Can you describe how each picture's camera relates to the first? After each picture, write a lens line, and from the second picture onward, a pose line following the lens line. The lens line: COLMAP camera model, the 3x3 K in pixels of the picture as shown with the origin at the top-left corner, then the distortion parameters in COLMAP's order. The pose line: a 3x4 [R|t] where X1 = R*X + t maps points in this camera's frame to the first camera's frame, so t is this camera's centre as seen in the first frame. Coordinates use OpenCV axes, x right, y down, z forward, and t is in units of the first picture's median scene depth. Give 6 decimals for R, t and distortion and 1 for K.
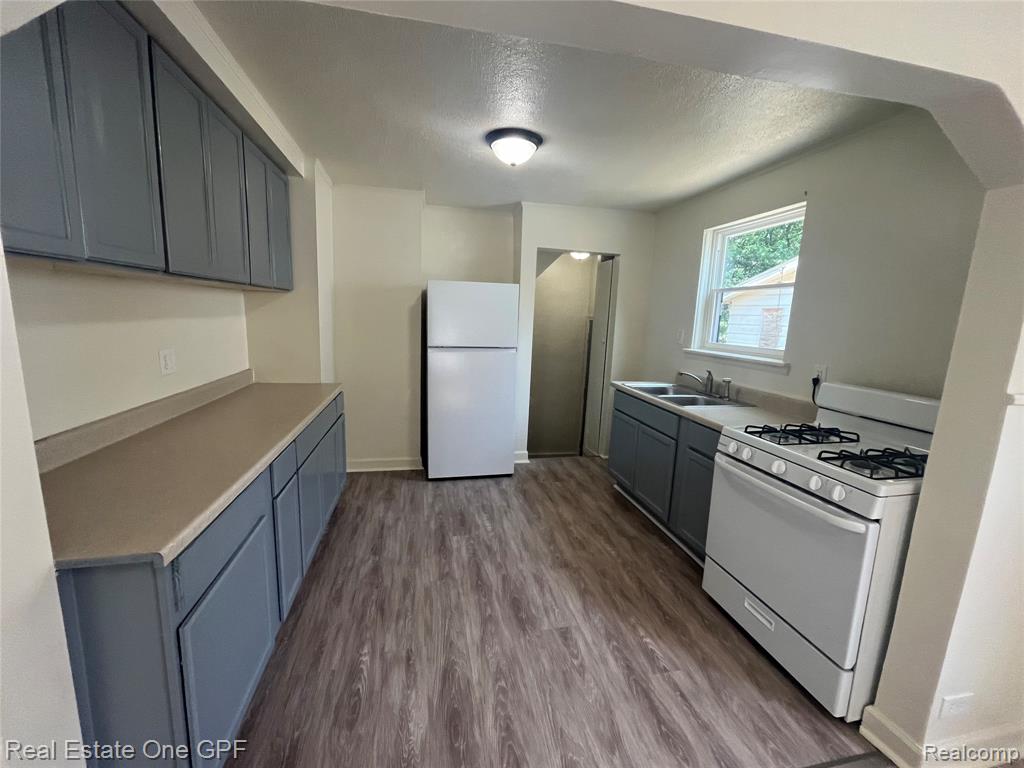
lens RADIAL K [[416.9, 0, 509.9], [0, 416.9, 392.7], [0, 0, 1]] dist [-0.001165, -0.000177]
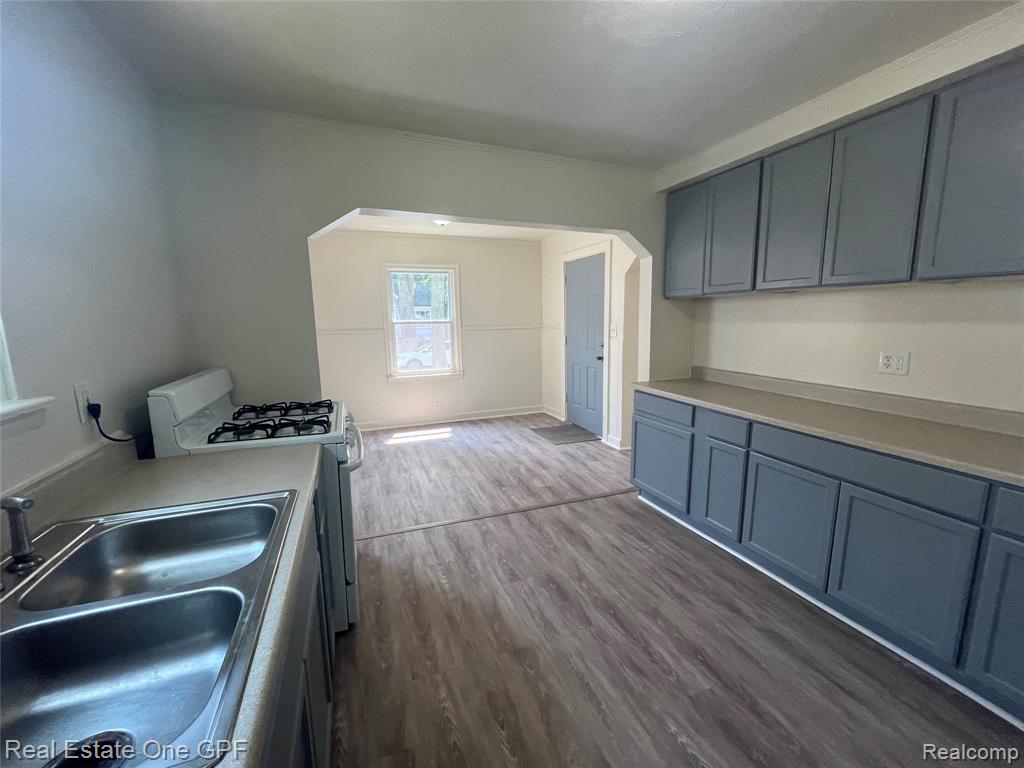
lens RADIAL K [[416.9, 0, 515.4], [0, 416.9, 383.7], [0, 0, 1]] dist [-0.001165, -0.000177]
pose [[-0.984250, -0.002118, -0.176771, 0.338203], [-0.061041, 0.942500, 0.328583, -0.330966], [0.165911, 0.334199, -0.927785, 1.921603]]
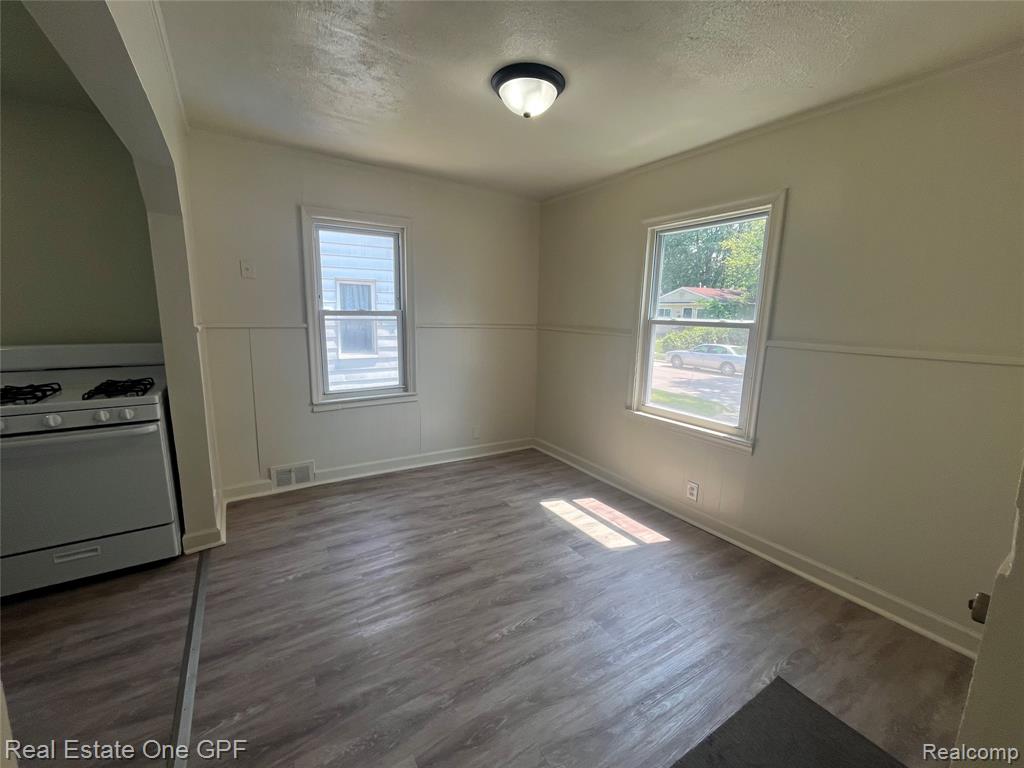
lens RADIAL K [[416.9, 0, 505.7], [0, 416.9, 385.0], [0, 0, 1]] dist [-0.001165, -0.000177]
pose [[-0.347343, -0.208571, 0.914249, -0.685491], [0.140086, 0.952470, 0.270512, -0.039401], [-0.927216, 0.222033, -0.301616, 0.164929]]
